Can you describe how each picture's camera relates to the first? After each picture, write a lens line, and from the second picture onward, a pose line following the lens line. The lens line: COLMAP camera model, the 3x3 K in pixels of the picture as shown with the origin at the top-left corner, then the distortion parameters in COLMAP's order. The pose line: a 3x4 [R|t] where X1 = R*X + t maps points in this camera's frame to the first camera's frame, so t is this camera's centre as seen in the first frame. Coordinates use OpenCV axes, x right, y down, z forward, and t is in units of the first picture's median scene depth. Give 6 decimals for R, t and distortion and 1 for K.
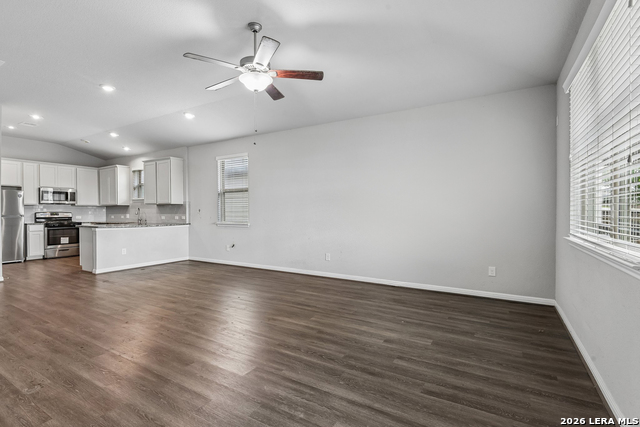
lens RADIAL K [[294.0, 0, 326.7], [0, 294.0, 215.3], [0, 0, 1]] dist [0.000306, -0.002501]
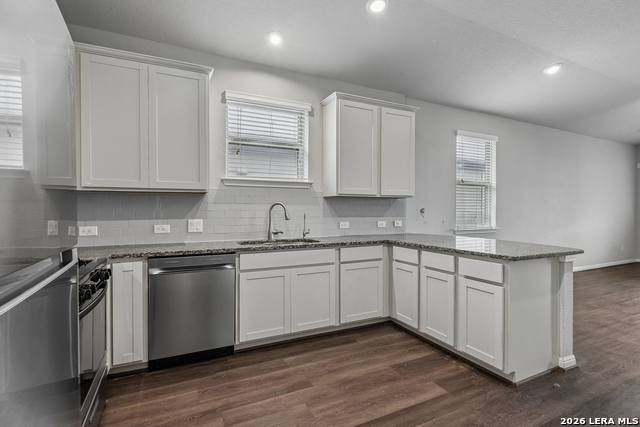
lens RADIAL K [[294.0, 0, 306.5], [0, 294.0, 210.1], [0, 0, 1]] dist [0.000306, -0.002501]
pose [[0.590772, 0.000189, 0.806838, -0.972571], [0.002101, 0.999996, -0.001773, -0.015183], [-0.806835, 0.002743, 0.590770, 0.768319]]
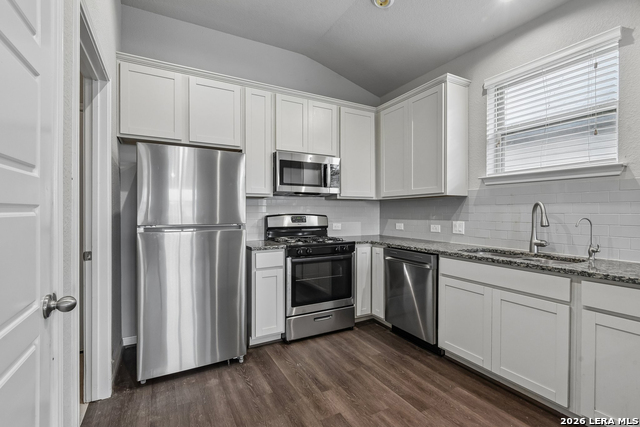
lens RADIAL K [[294.0, 0, 321.0], [0, 294.0, 211.8], [0, 0, 1]] dist [0.000306, -0.002501]
pose [[0.850804, 0.003692, -0.525471, -0.701113], [-0.007276, 0.999962, -0.004755, -0.013752], [0.525433, 0.007869, 0.850798, 0.680077]]
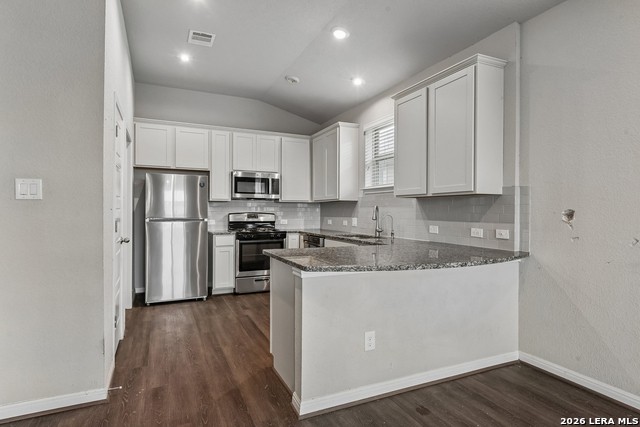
lens RADIAL K [[355.2, 0, 328.4], [0, 355.2, 213.8], [0, 0, 1]] dist [0.006821, 0.000176]
pose [[0.816582, 0.010422, -0.577135, -0.390489], [-0.011786, 0.999930, 0.001382, -0.012512], [0.577109, 0.005674, 0.816647, 0.509790]]
